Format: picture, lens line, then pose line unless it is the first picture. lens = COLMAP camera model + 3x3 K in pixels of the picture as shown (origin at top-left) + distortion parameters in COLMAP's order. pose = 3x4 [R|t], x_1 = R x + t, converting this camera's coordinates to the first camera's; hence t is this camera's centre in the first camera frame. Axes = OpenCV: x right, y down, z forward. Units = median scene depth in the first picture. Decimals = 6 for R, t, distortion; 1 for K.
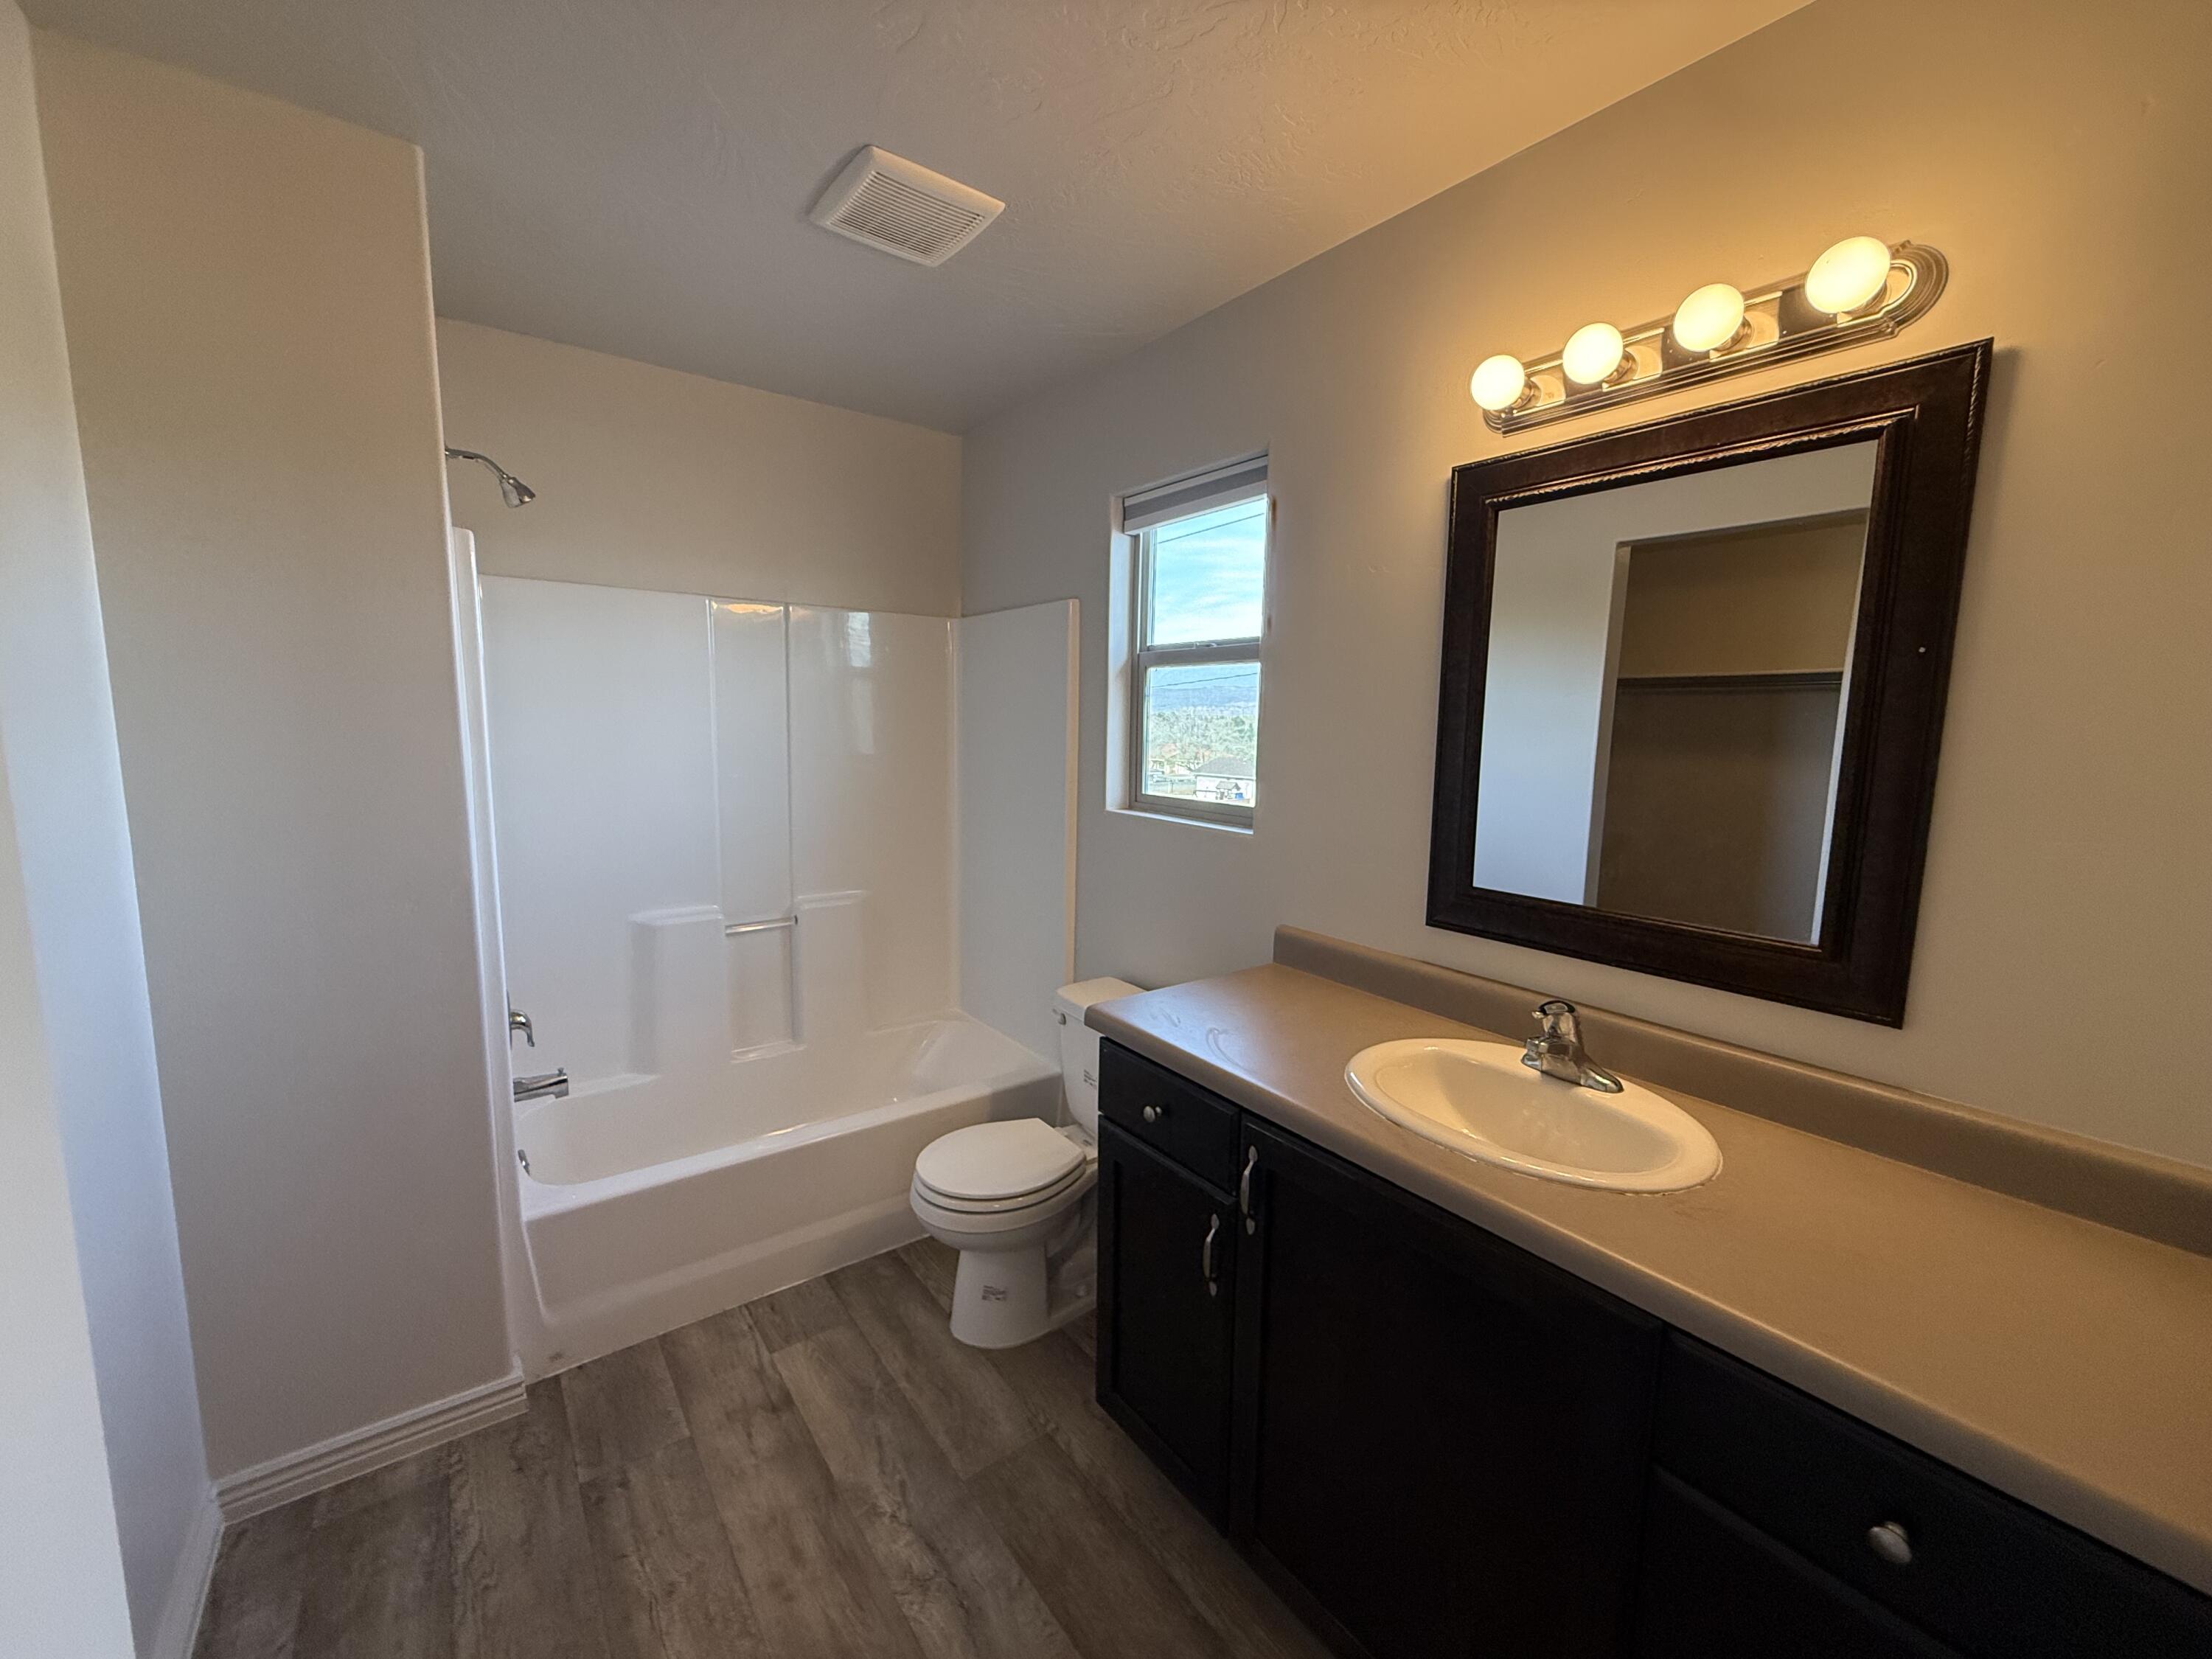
lens RADIAL K [[880.4, 0, 1103.6], [0, 880.4, 832.4], [0, 0, 1]] dist [-0.000637, -0.000145]
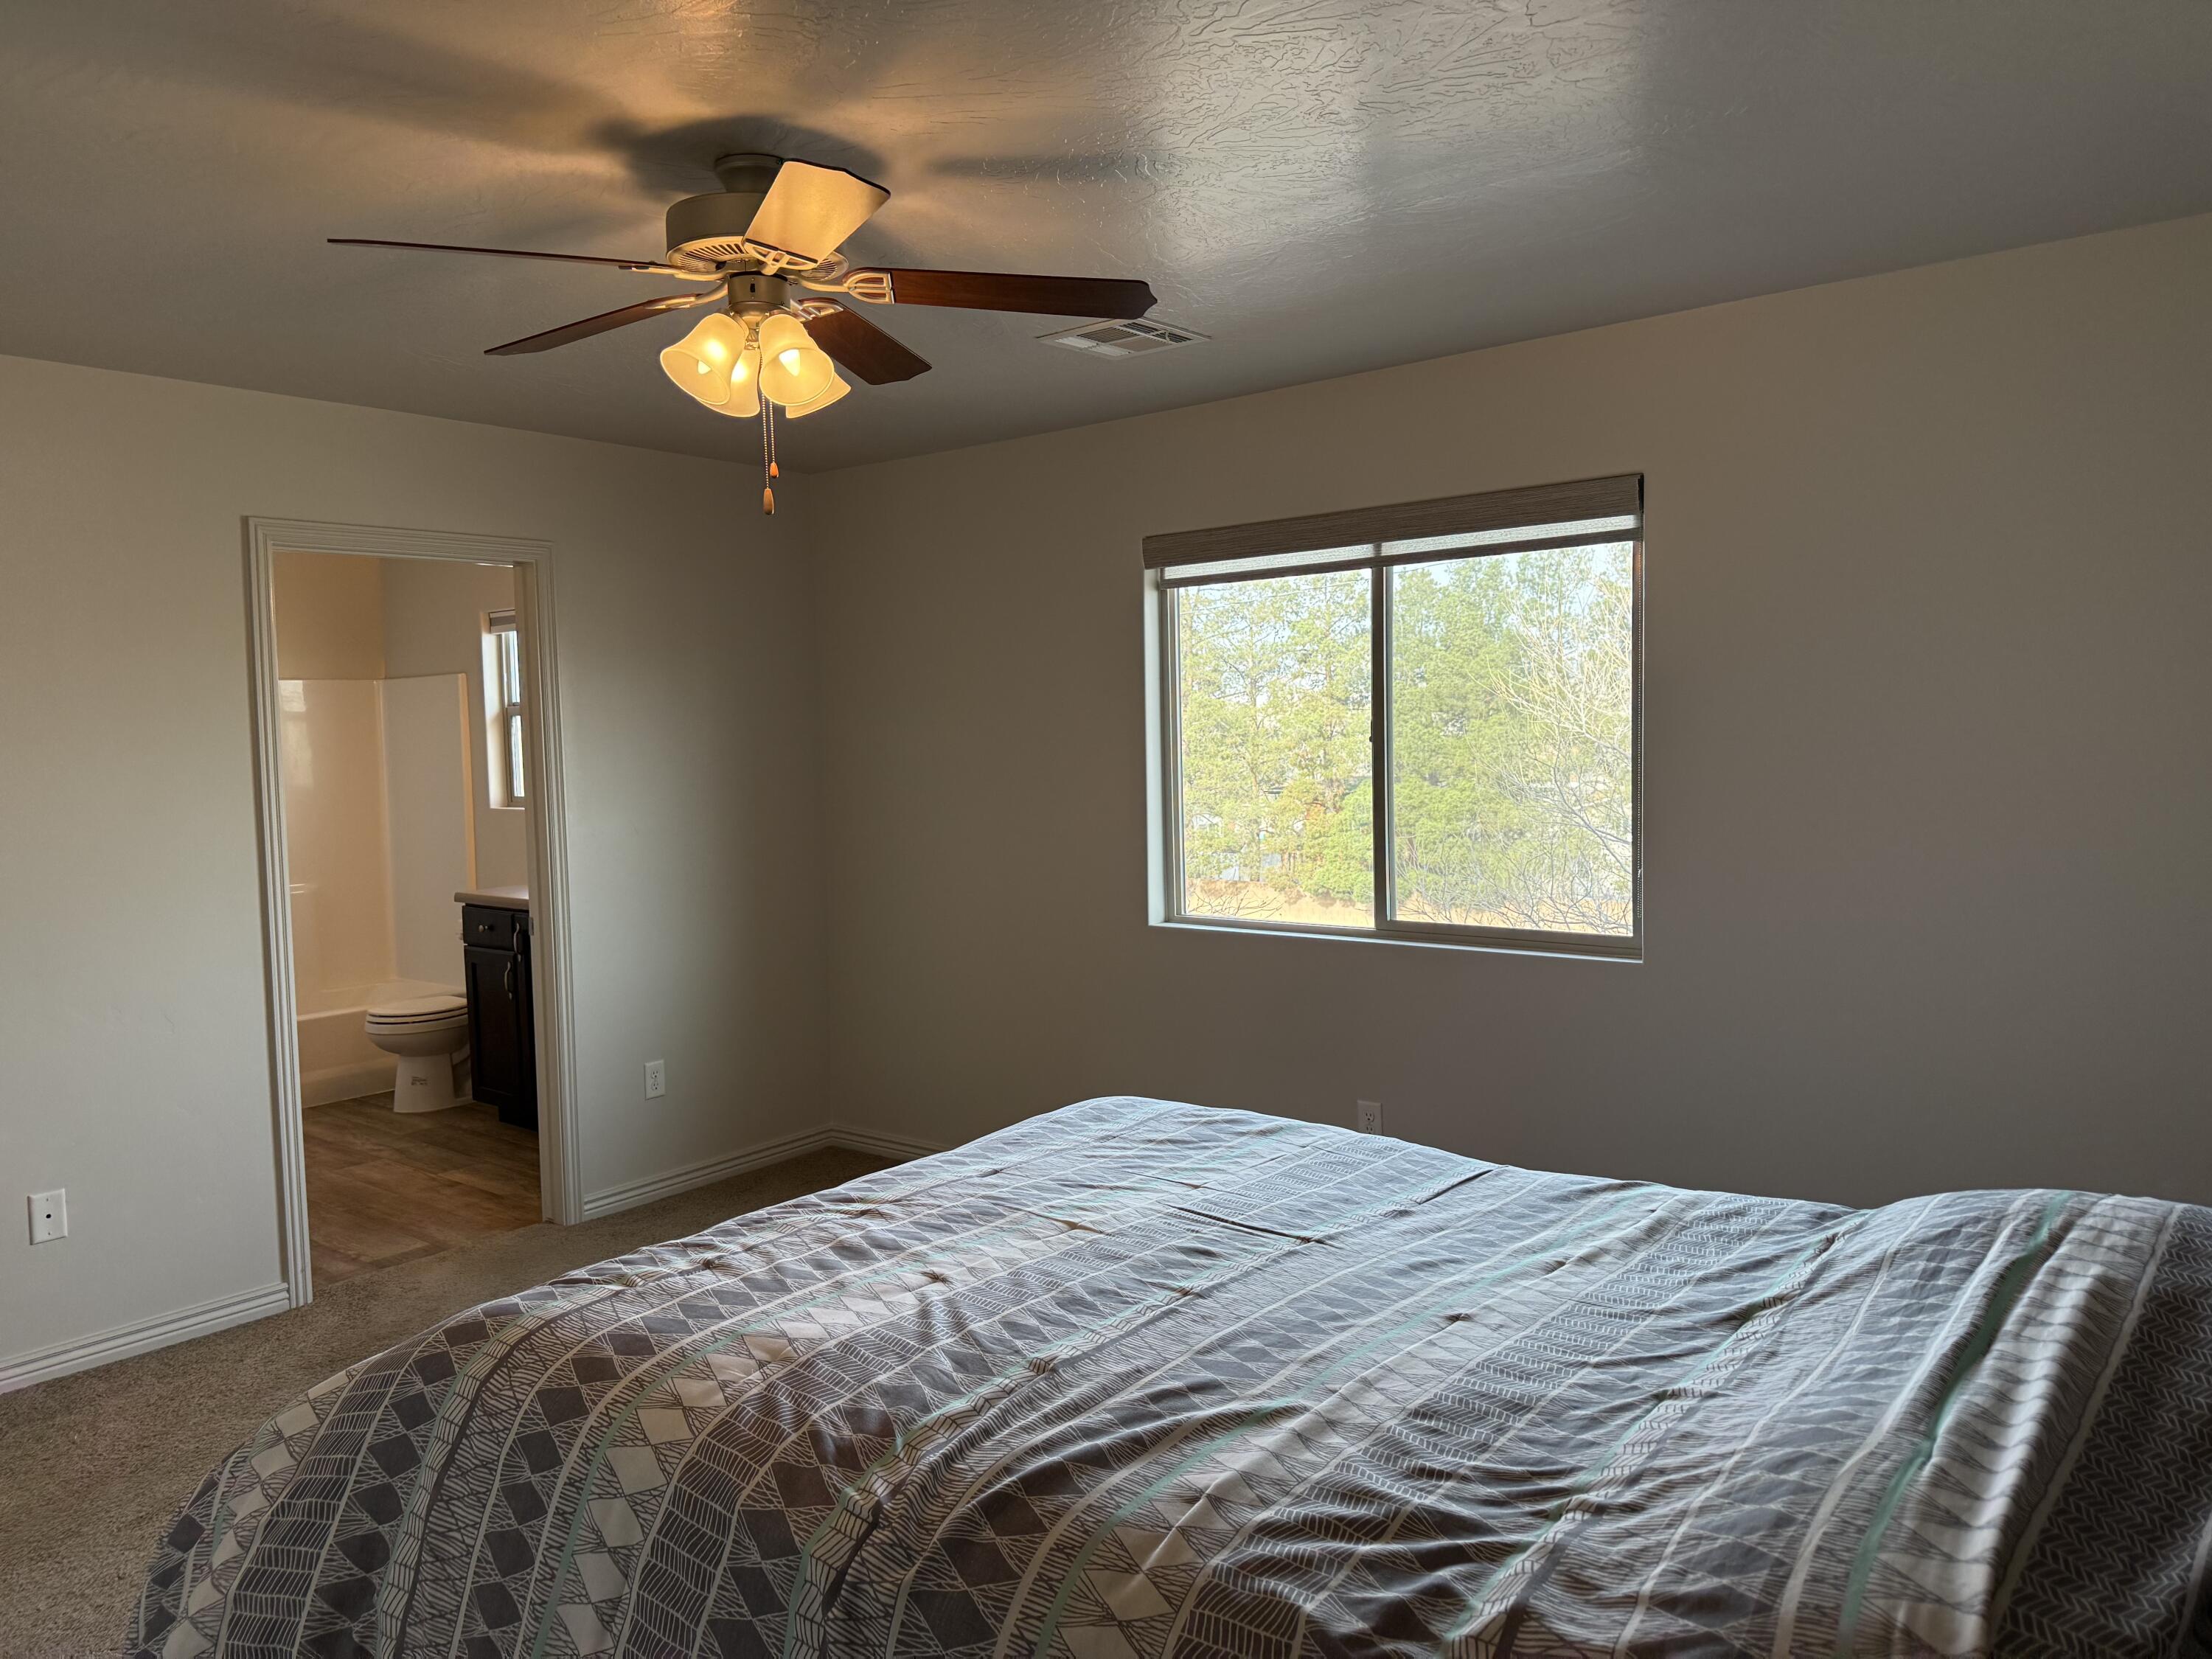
lens RADIAL K [[1560.6, 0, 1101.6], [0, 1560.6, 827.9], [0, 0, 1]] dist [0.056095, -0.071637]
pose [[0.968906, -0.054468, 0.241358, 0.456614], [0.070595, 0.995778, -0.058674, 0.301857], [-0.237143, 0.073888, 0.968661, -2.353053]]
